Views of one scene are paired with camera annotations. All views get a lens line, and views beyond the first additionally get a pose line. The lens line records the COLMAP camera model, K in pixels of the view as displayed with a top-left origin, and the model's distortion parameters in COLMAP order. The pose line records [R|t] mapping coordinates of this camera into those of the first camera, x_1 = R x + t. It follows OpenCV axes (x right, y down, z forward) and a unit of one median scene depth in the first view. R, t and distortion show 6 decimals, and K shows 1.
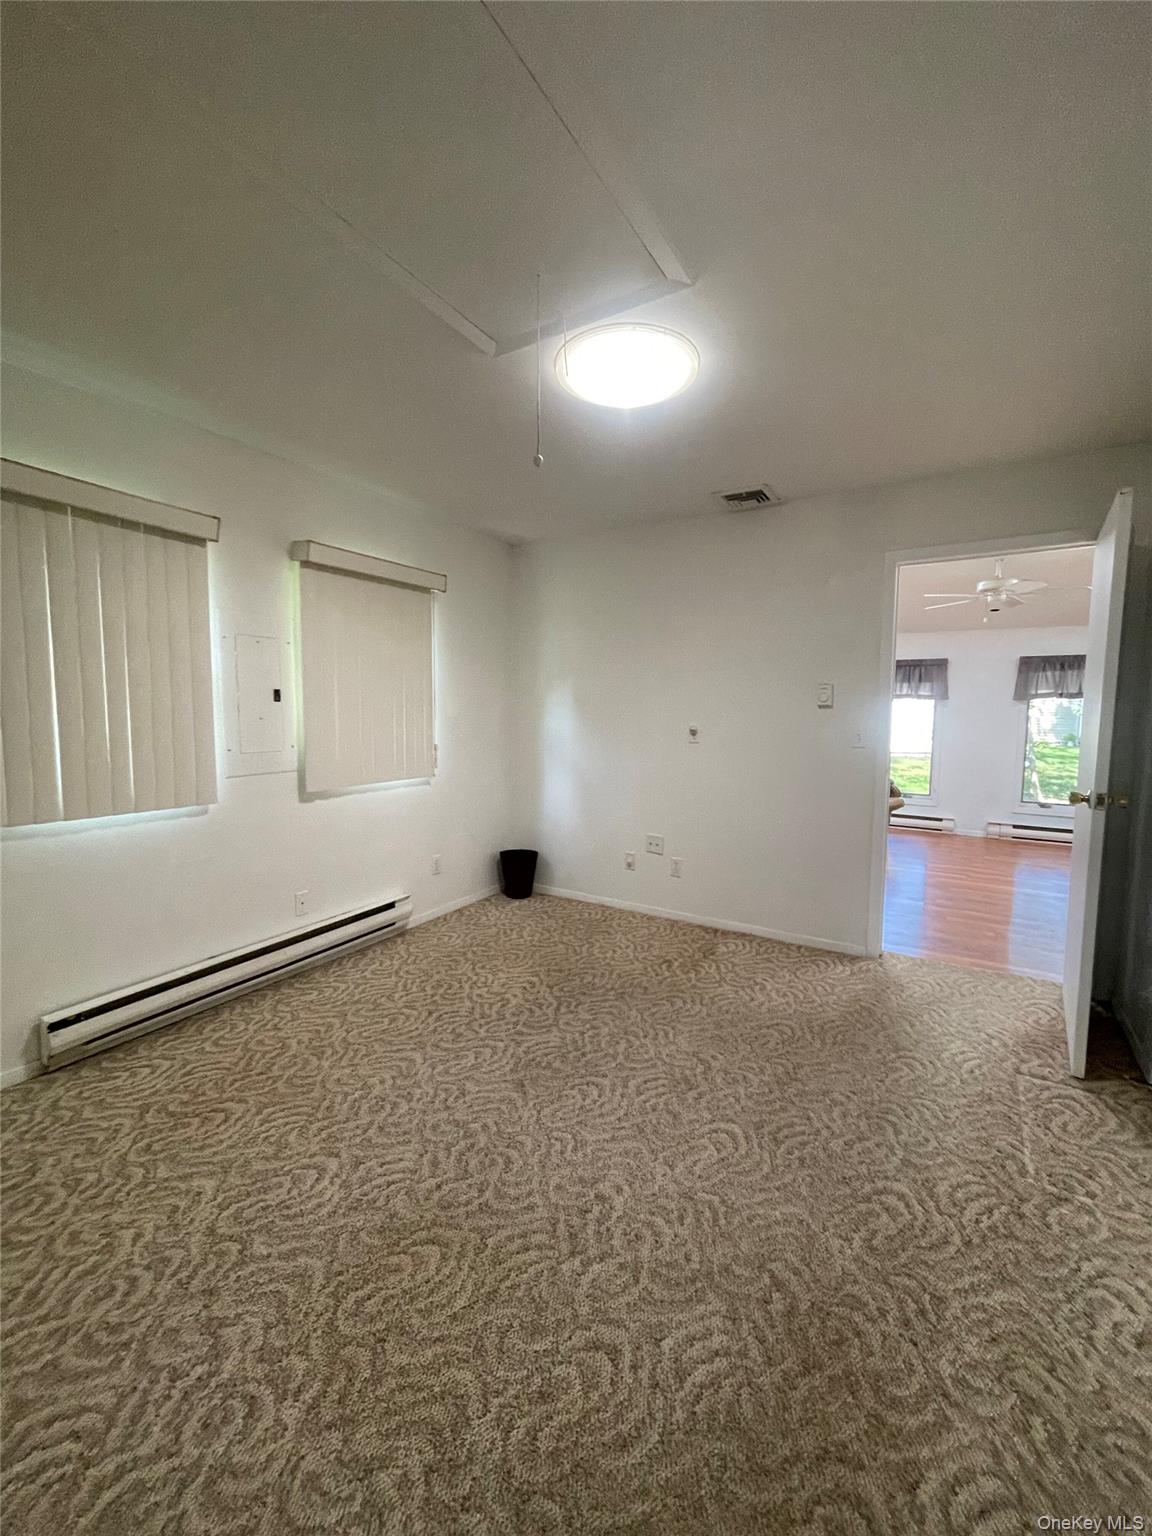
lens RADIAL K [[620.4, 0, 584.0], [0, 620.4, 772.0], [0, 0, 1]] dist [-0.003328, 0.000908]
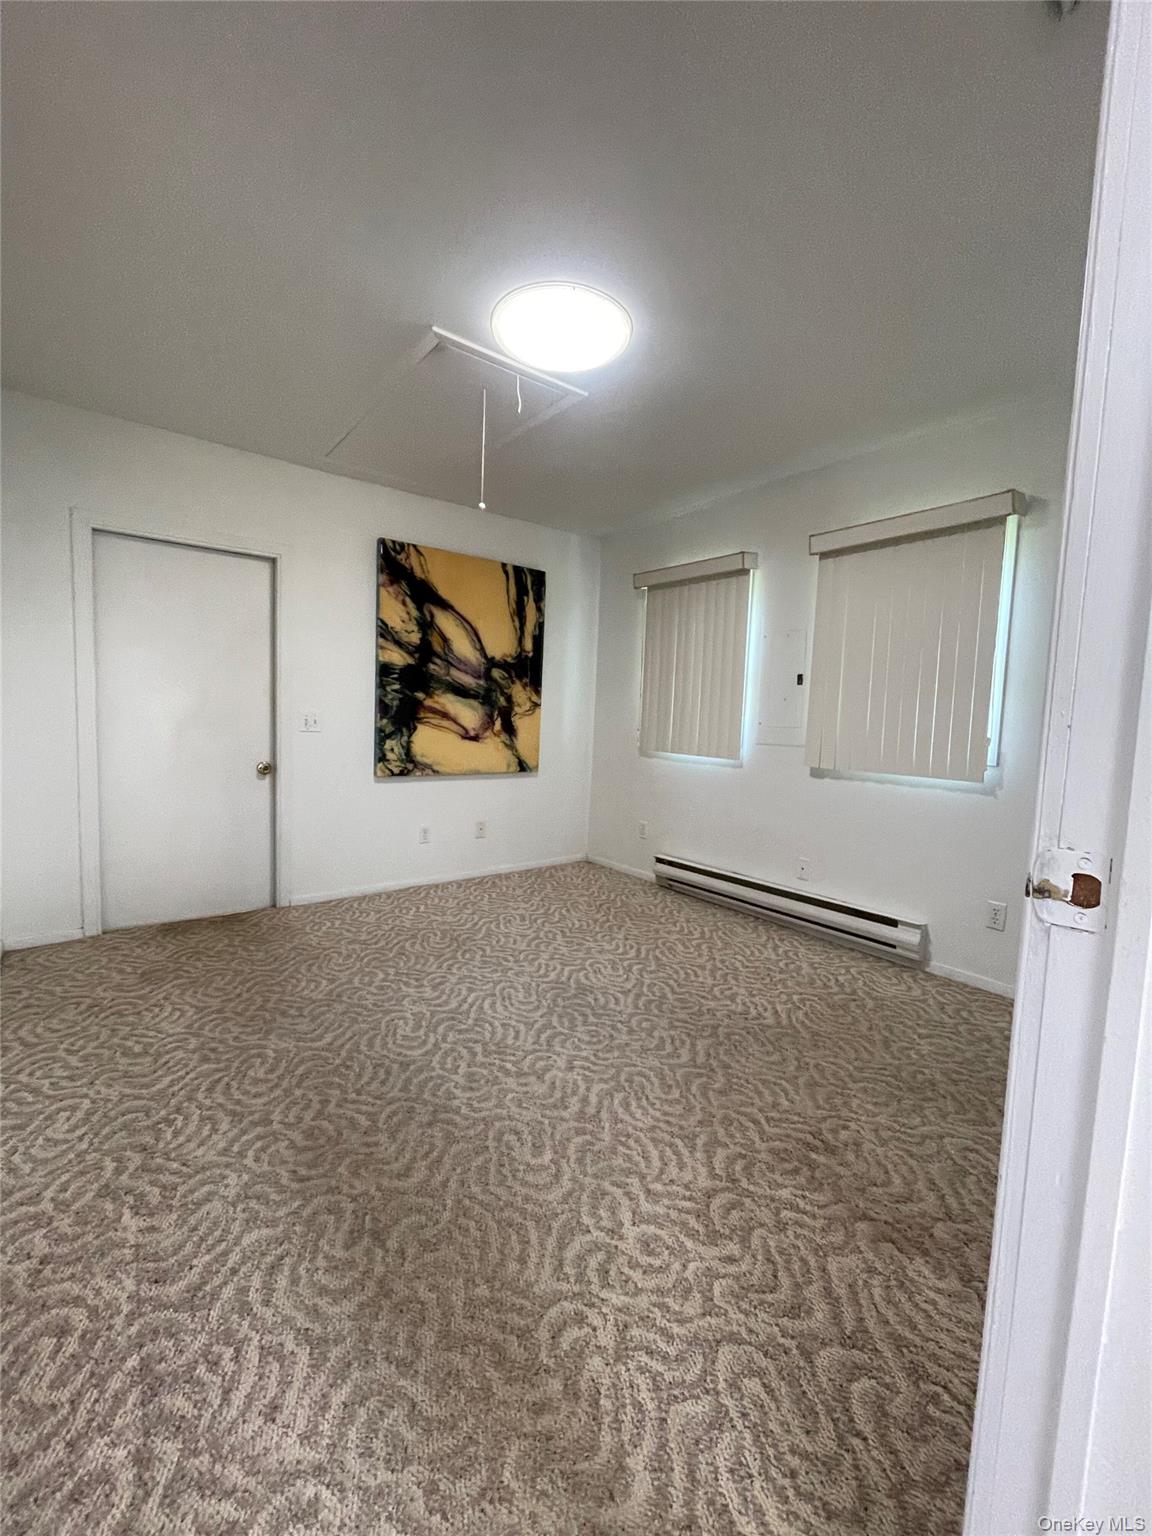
lens RADIAL K [[620.4, 0, 581.1], [0, 620.4, 772.7], [0, 0, 1]] dist [-0.003328, 0.000908]
pose [[-0.352945, 0.068913, -0.933103, 0.834684], [-0.131584, 0.983717, 0.122422, -0.045349], [0.926345, 0.165990, -0.338130, 1.171483]]
